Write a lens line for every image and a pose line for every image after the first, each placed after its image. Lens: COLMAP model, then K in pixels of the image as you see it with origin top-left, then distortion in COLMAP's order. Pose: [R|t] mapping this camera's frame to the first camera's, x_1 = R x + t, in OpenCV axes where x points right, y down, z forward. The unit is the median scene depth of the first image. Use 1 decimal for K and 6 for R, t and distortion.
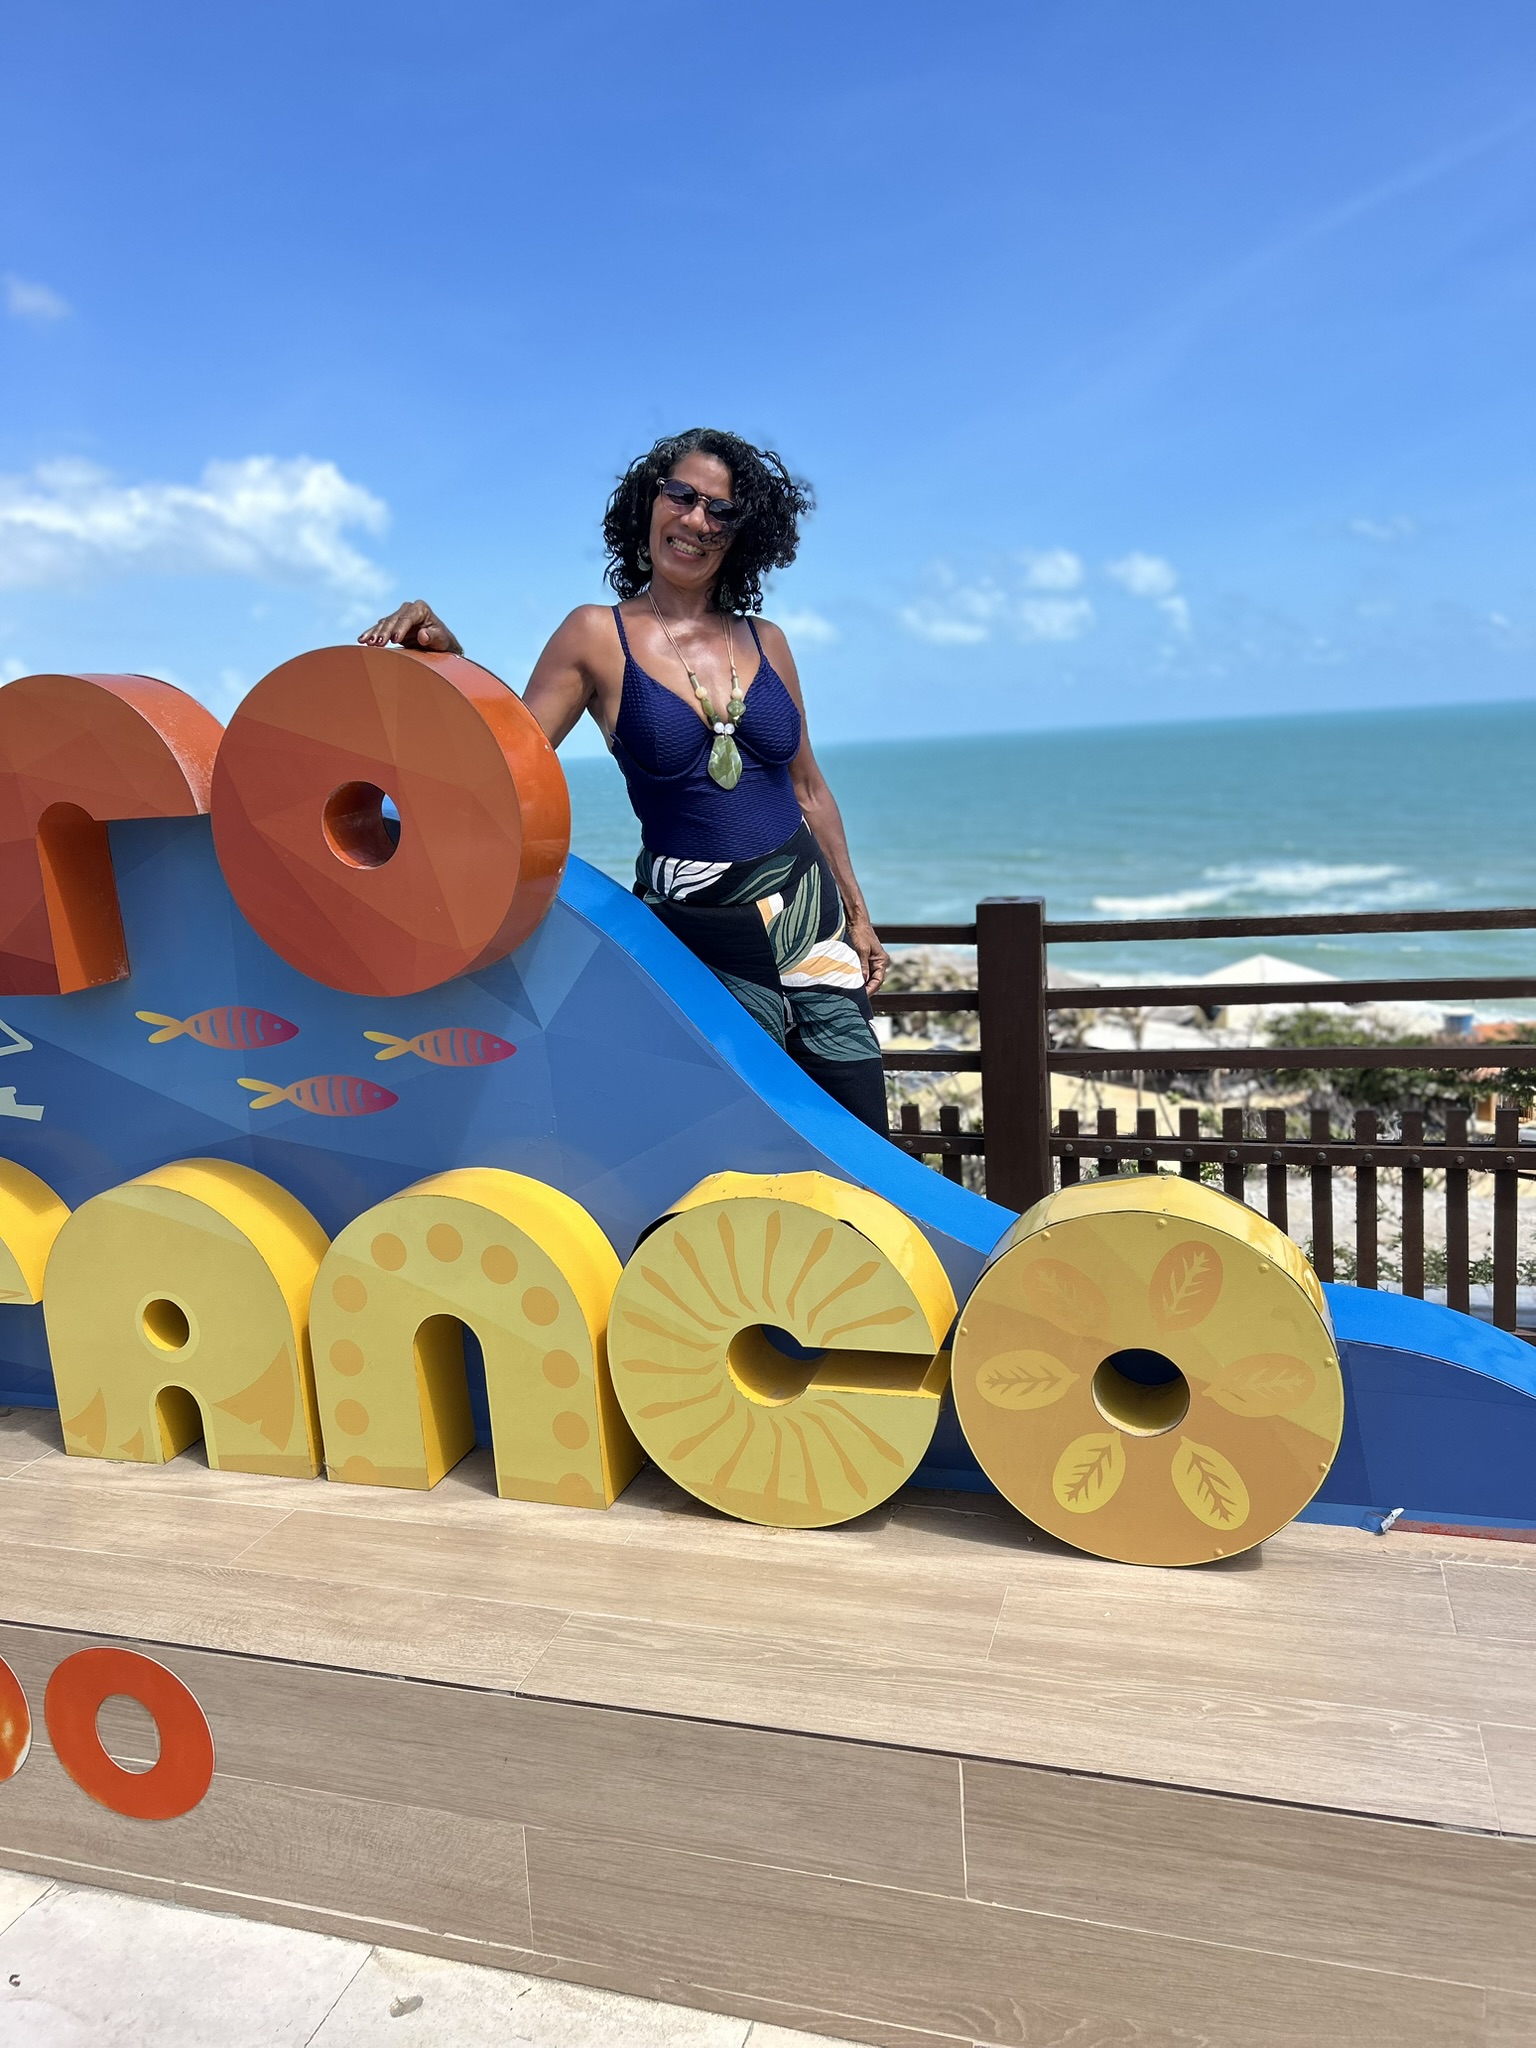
lens RADIAL K [[1564.2, 0, 774.0], [0, 1564.2, 1022.2], [0, 0, 1]] dist [0.045886, -0.054805]
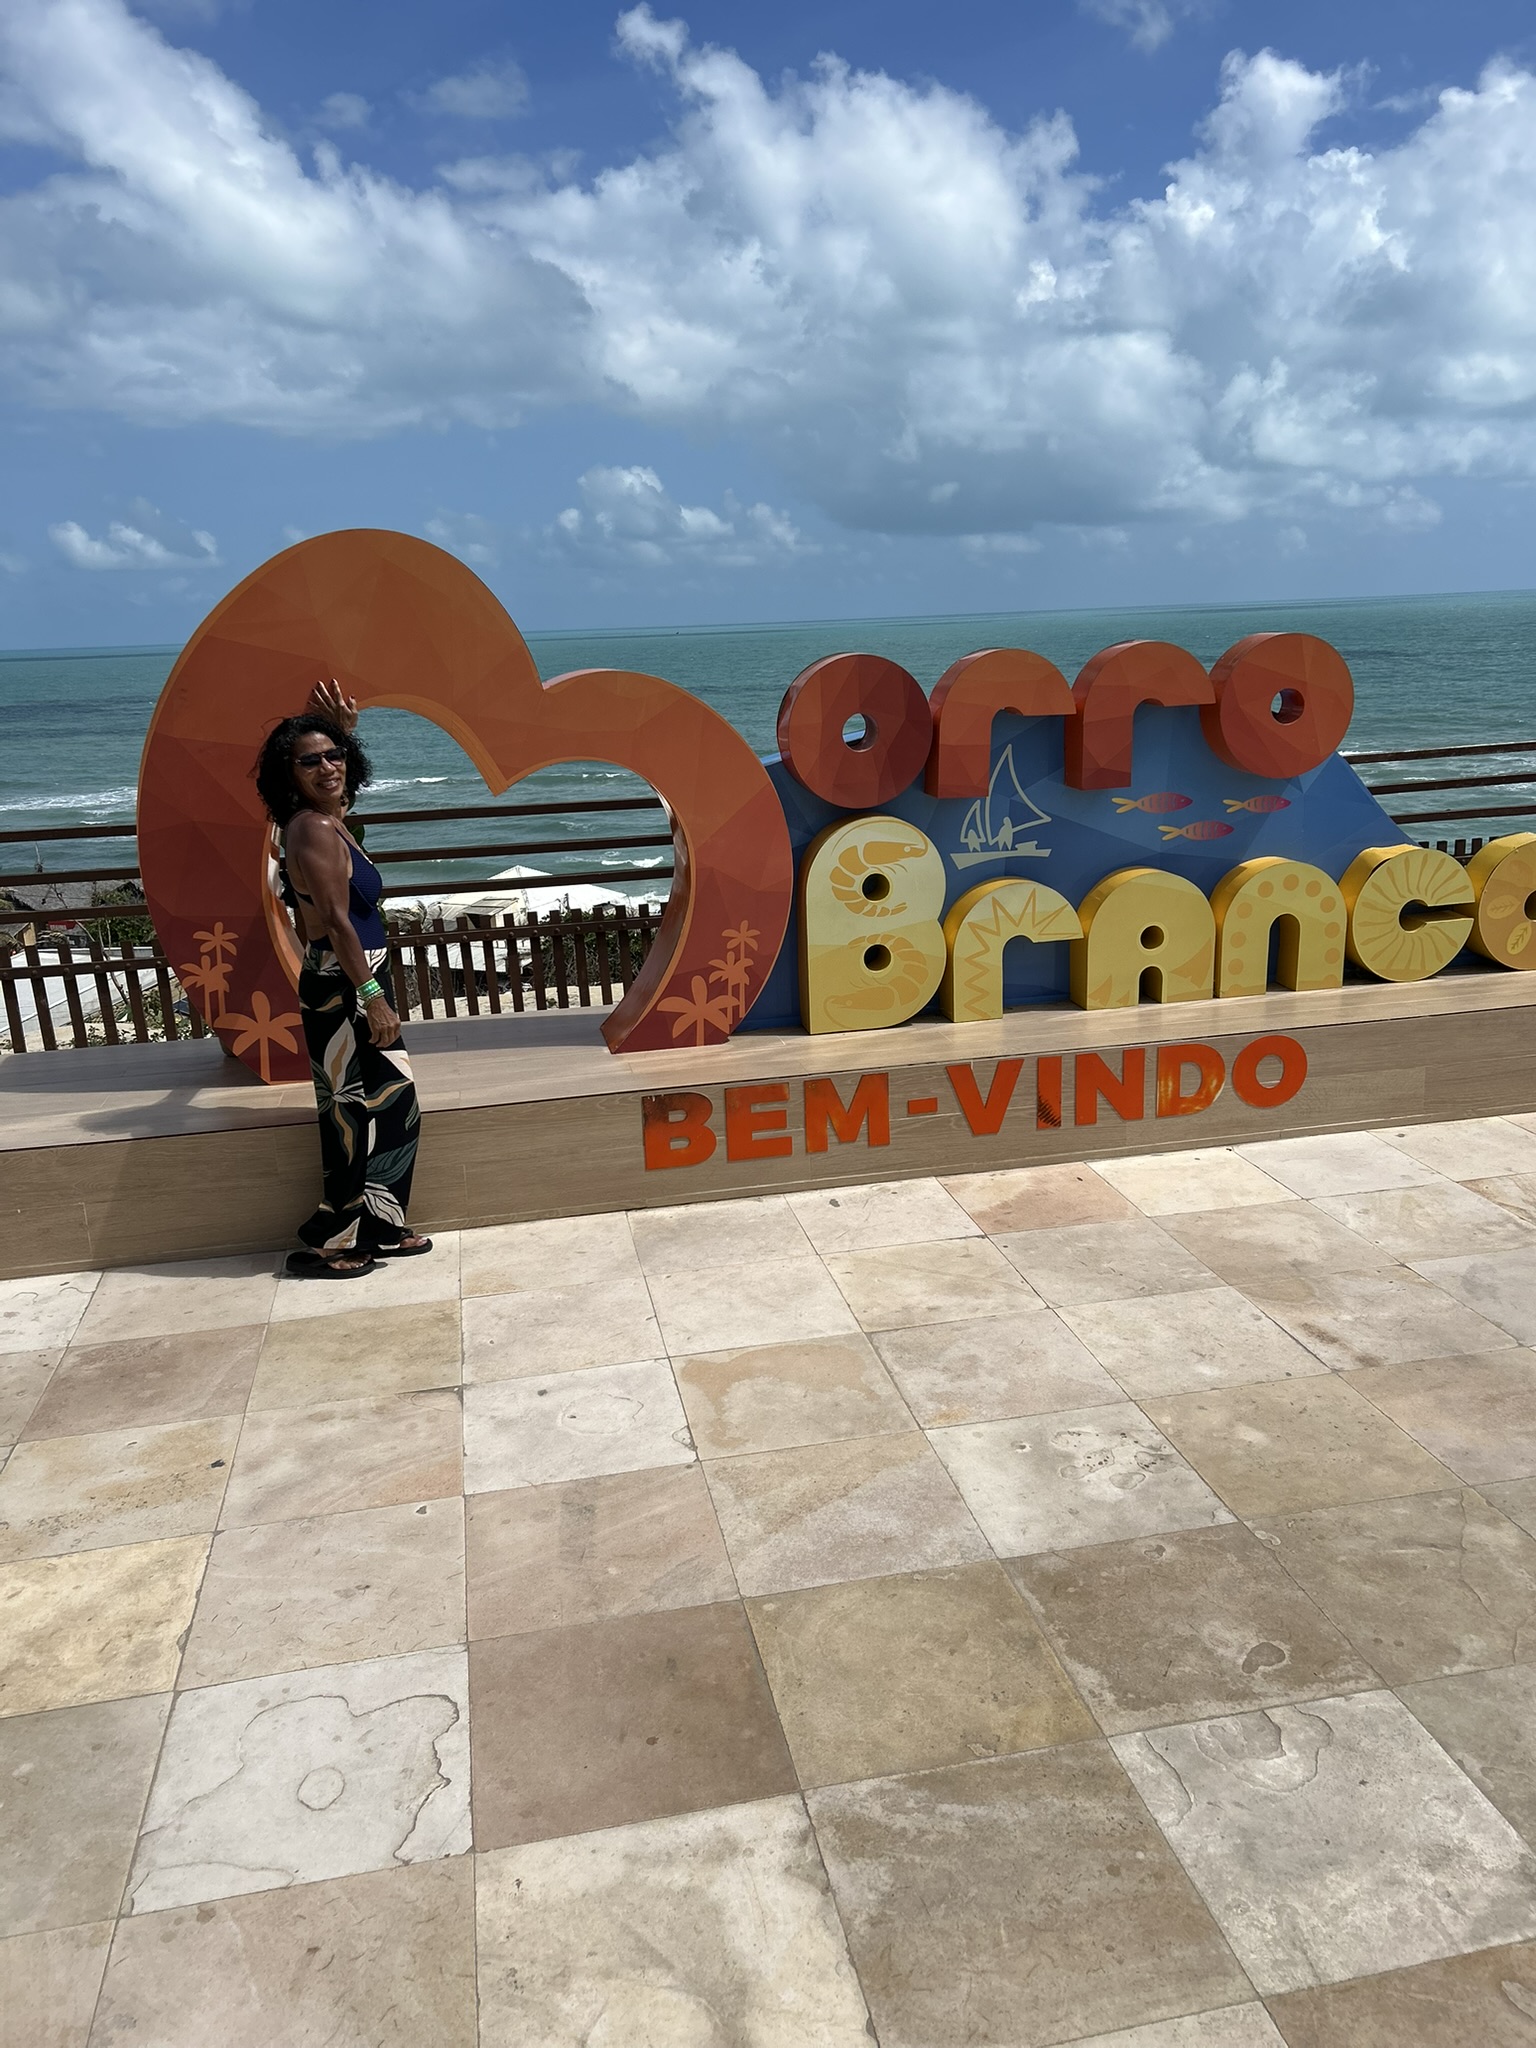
lens RADIAL K [[1564.2, 0, 782.0], [0, 1564.2, 1031.0], [0, 0, 1]] dist [0.045886, -0.054805]
pose [[0.873890, -0.106114, 0.474401, -2.008363], [0.073212, 0.993483, 0.087358, 0.096179], [-0.480579, -0.041610, 0.875964, -0.727065]]
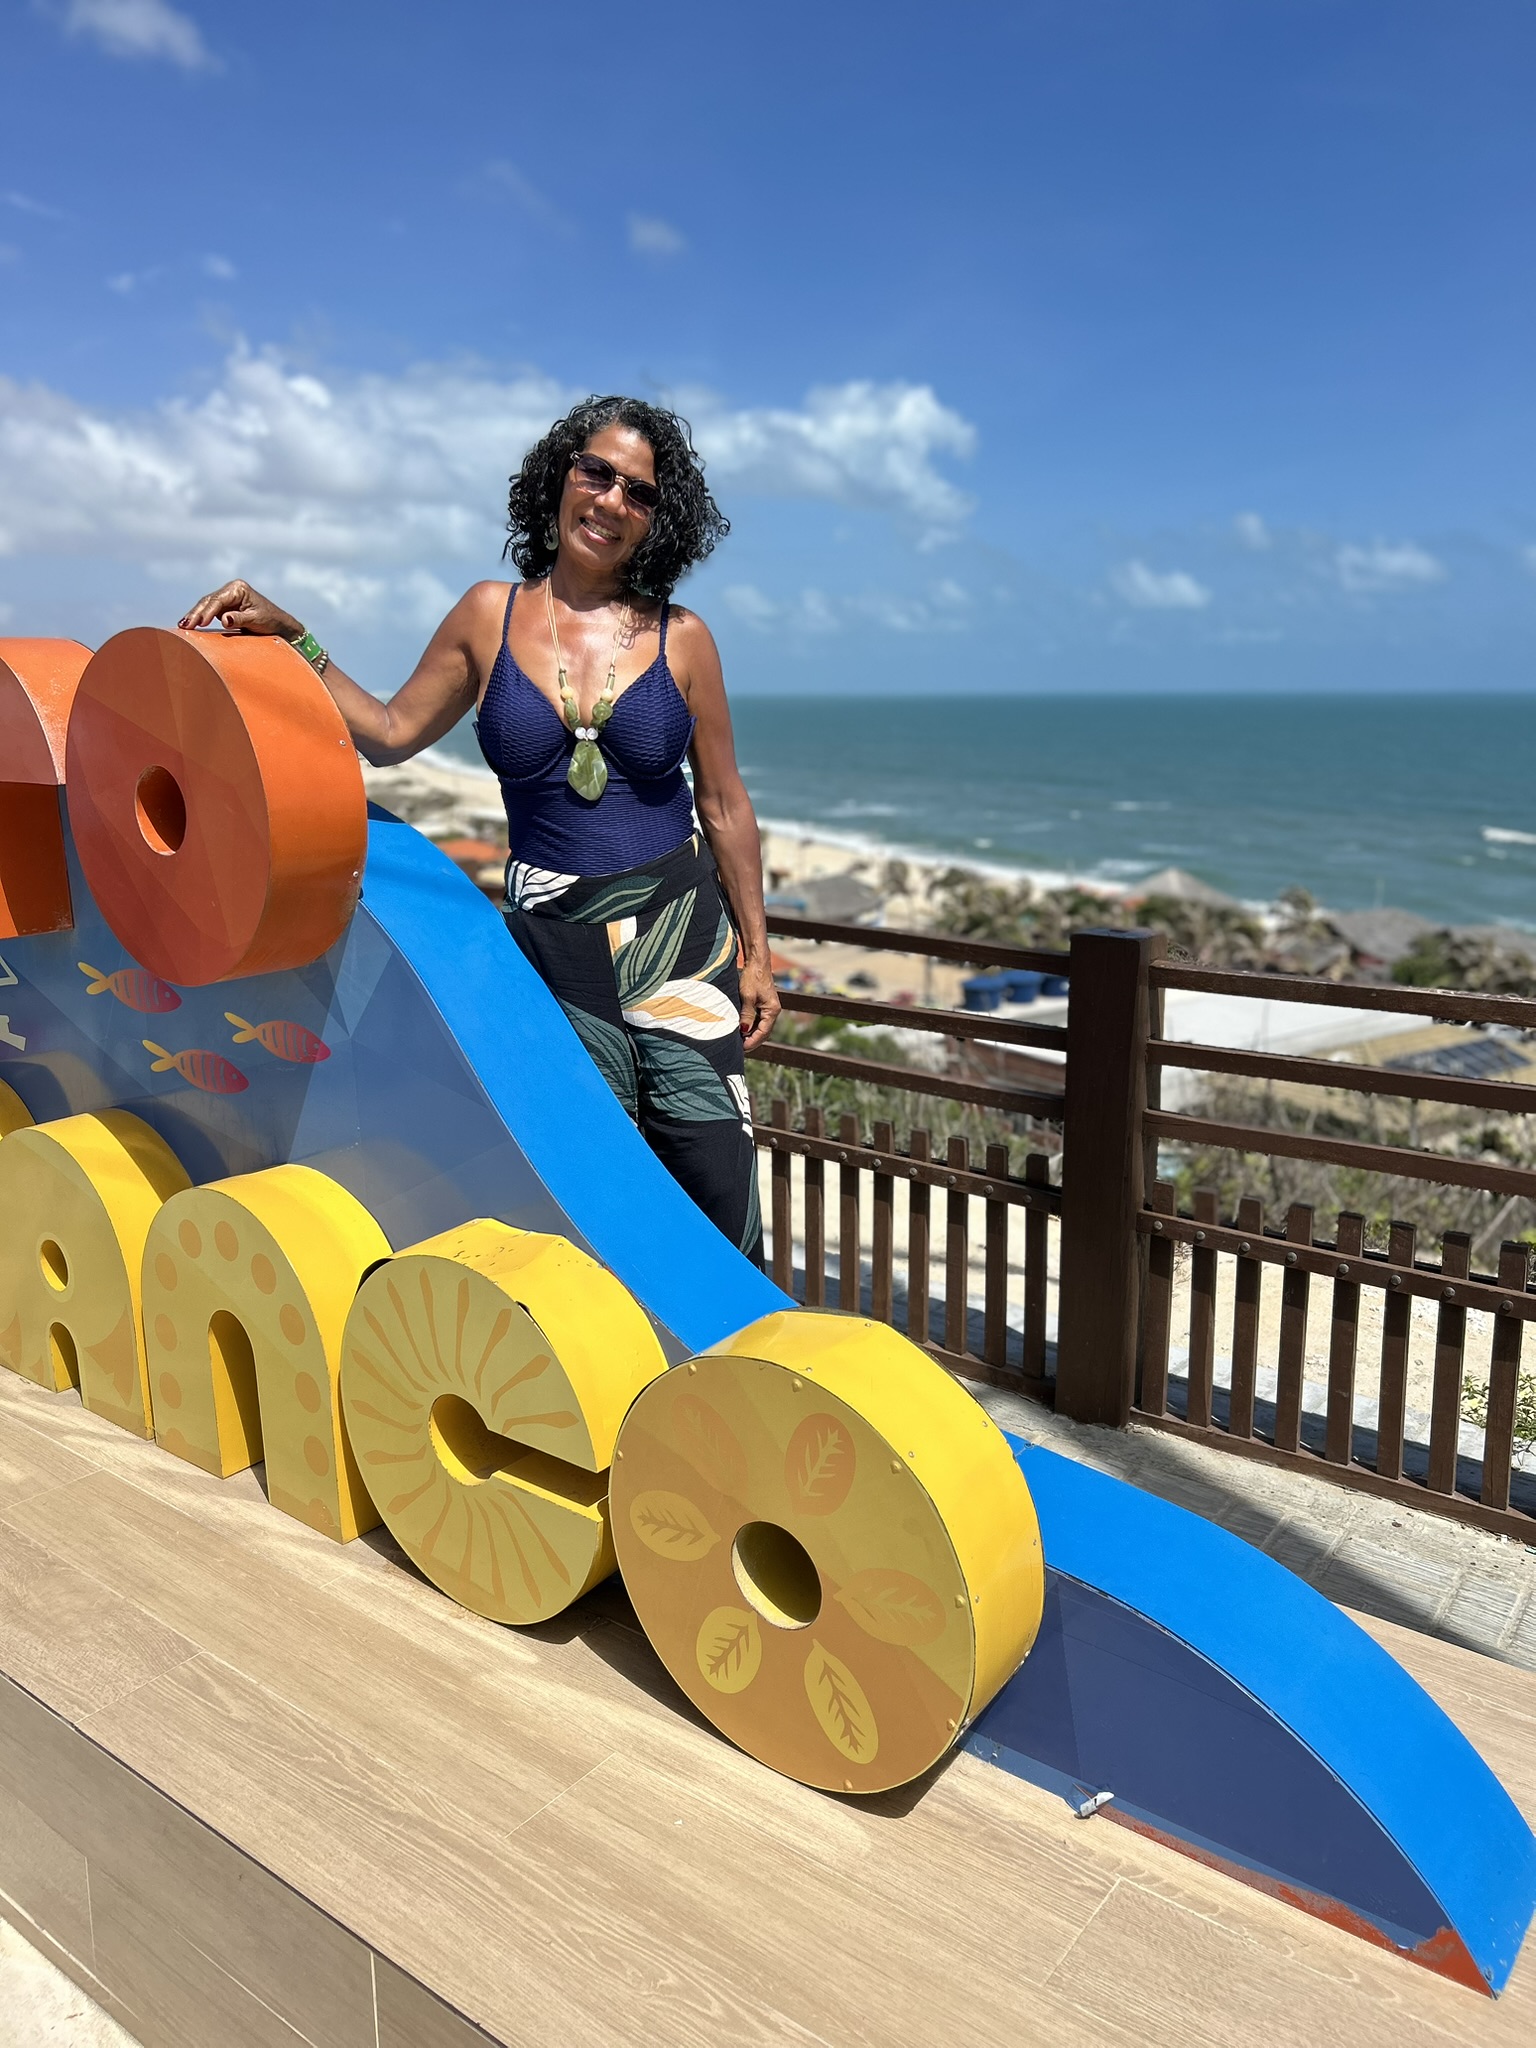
lens RADIAL K [[1564.2, 0, 761.1], [0, 1564.2, 1018.0], [0, 0, 1]] dist [0.045886, -0.054805]
pose [[0.935748, 0.130445, -0.327657, 0.396828], [-0.117102, 0.991292, 0.060220, -0.093654], [0.332660, -0.017982, 0.942876, 0.181369]]
